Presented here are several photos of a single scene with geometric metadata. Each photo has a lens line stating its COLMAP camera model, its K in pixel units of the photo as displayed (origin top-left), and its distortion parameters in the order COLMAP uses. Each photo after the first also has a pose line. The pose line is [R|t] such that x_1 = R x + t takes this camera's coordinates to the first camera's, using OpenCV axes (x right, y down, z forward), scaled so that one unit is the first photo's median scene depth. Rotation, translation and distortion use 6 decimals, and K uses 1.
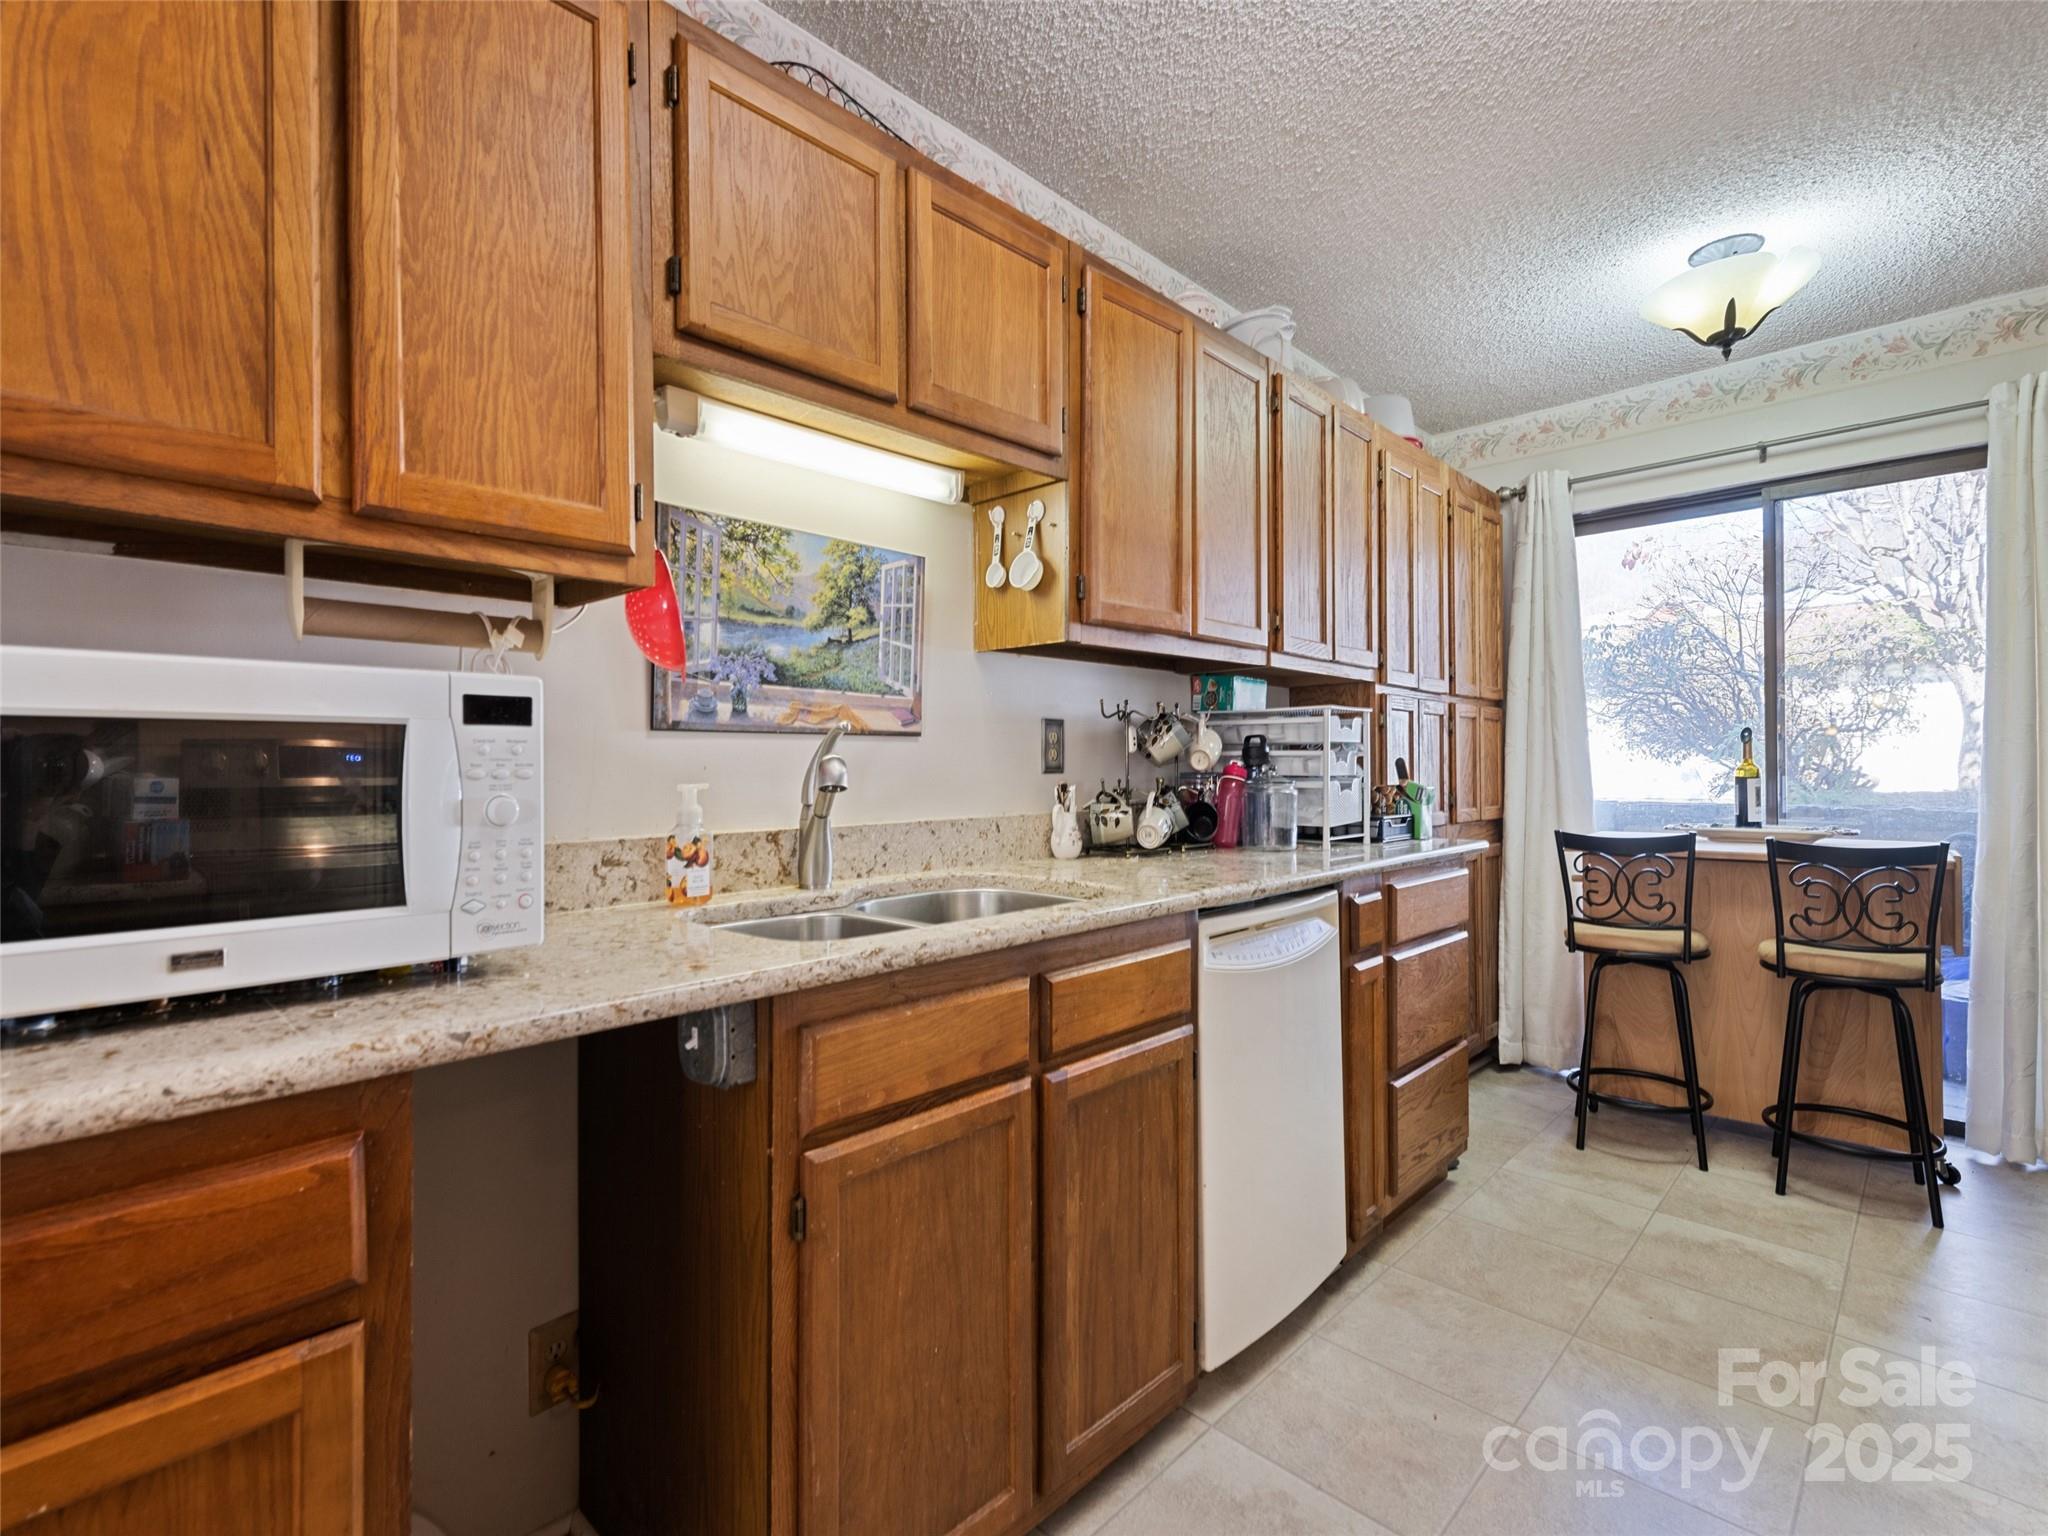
lens RADIAL K [[930.2, 0, 1022.0], [0, 930.2, 766.7], [0, 0, 1]] dist [0.019361, -0.000501]
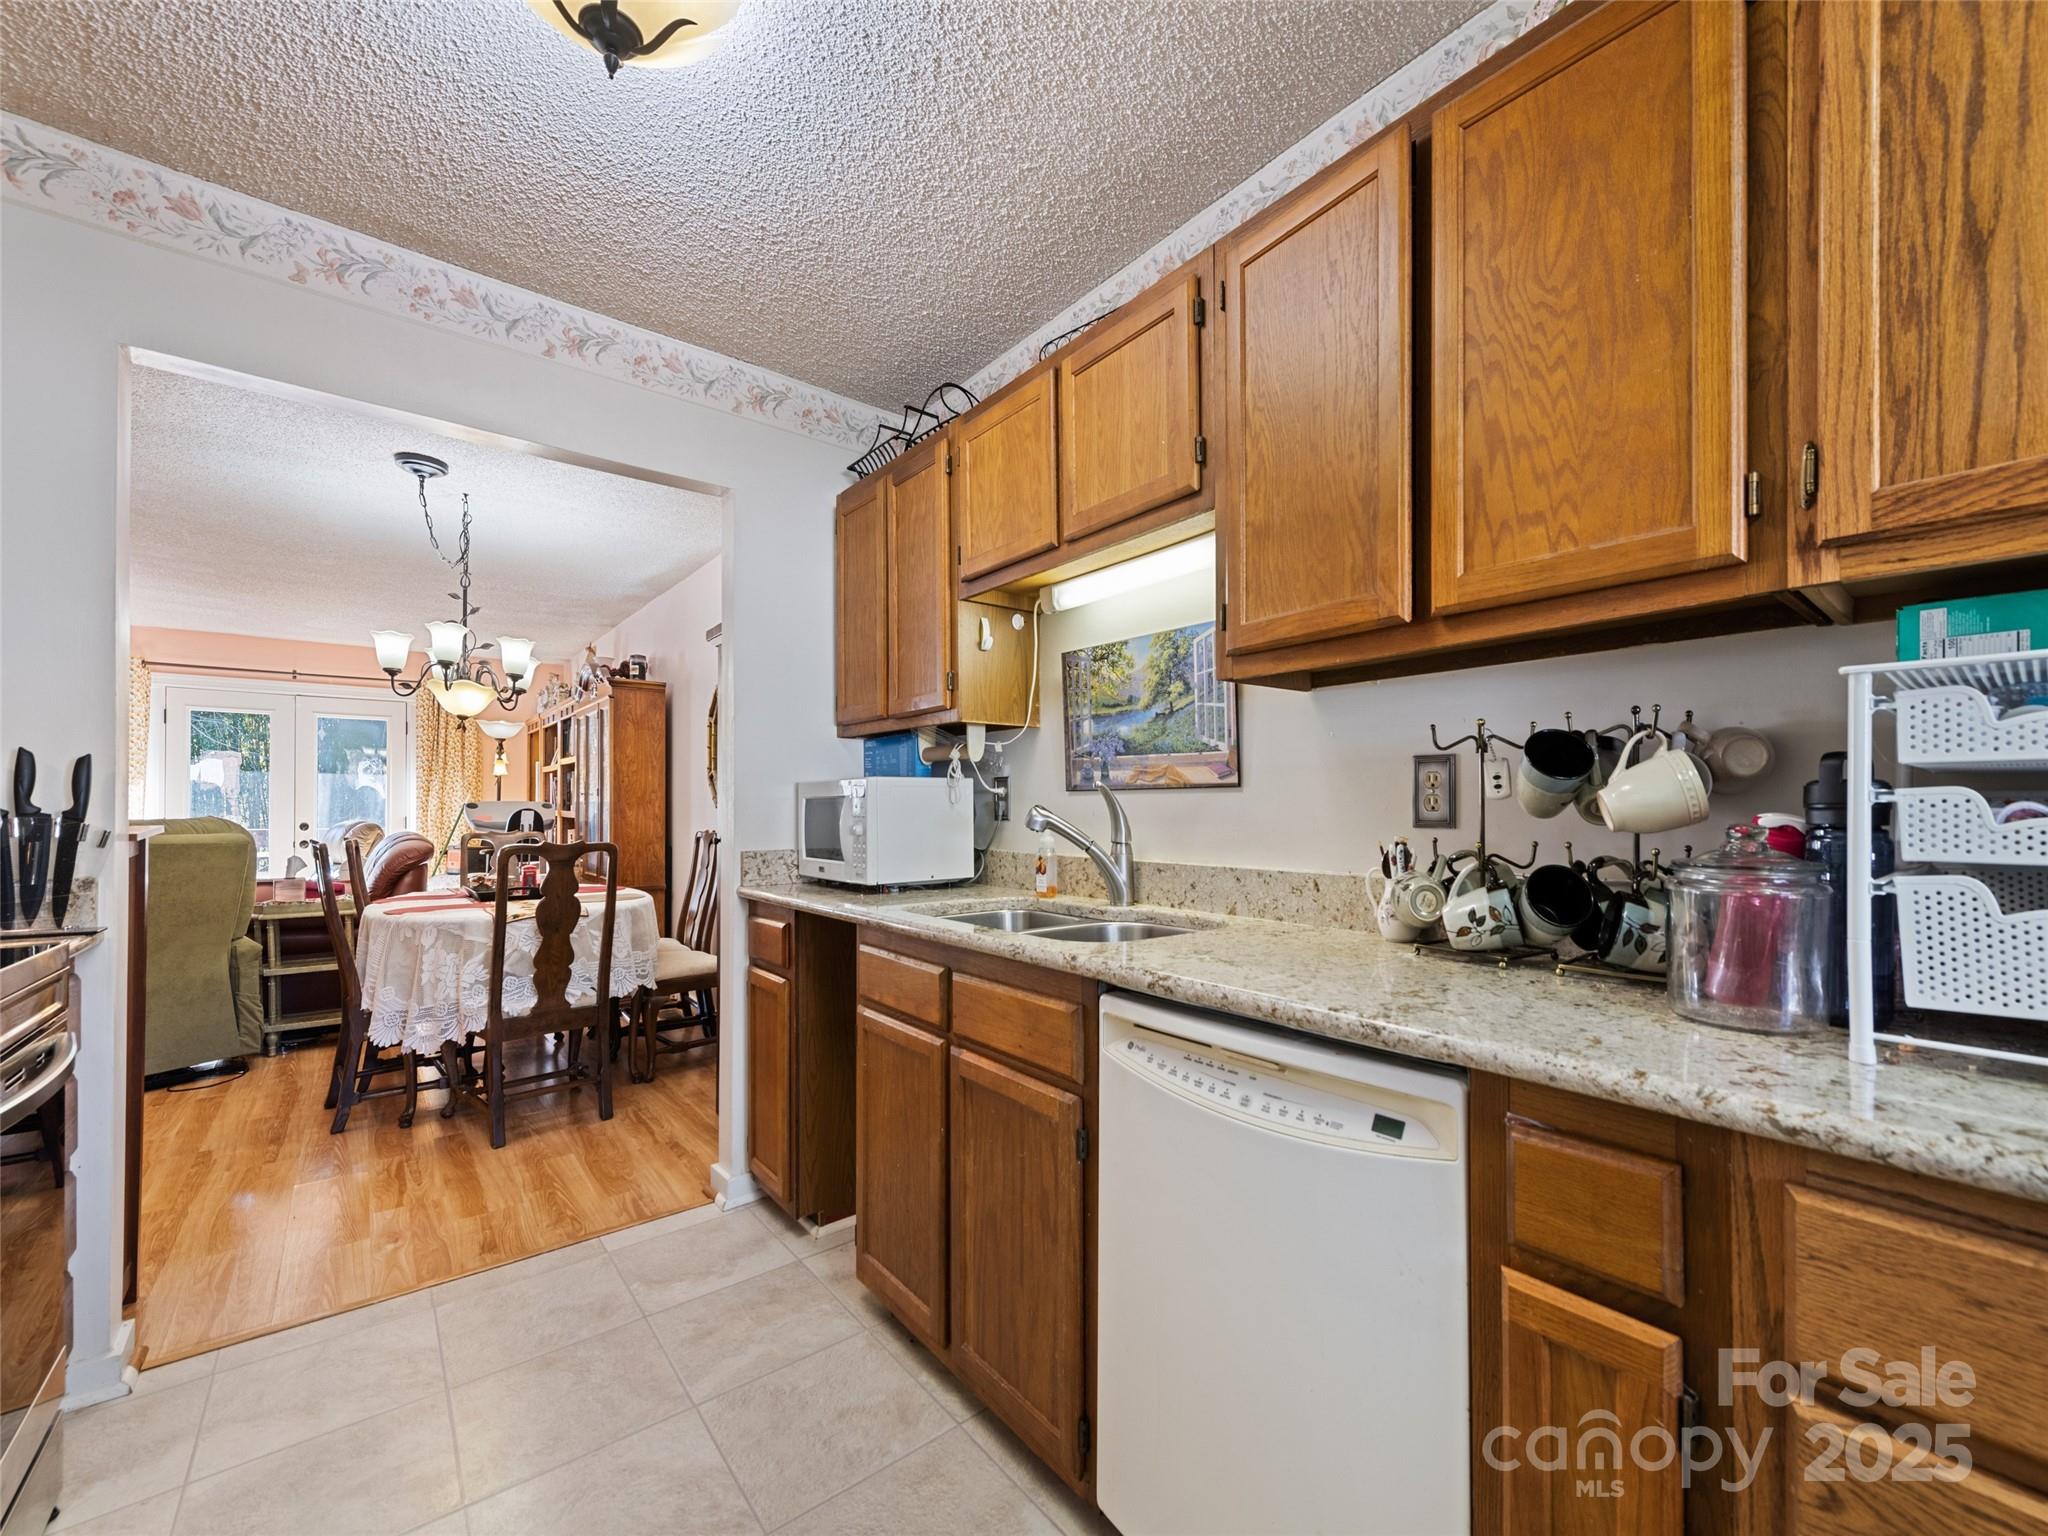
lens RADIAL K [[814.8, 0, 1038.4], [0, 814.8, 806.0], [0, 0, 1]] dist [0.022559, 0.000036]
pose [[-0.108030, 0.004639, -0.994137, 0.908293], [0.000664, 0.999989, 0.004594, -0.017040], [0.994147, -0.000163, -0.108032, 0.958603]]
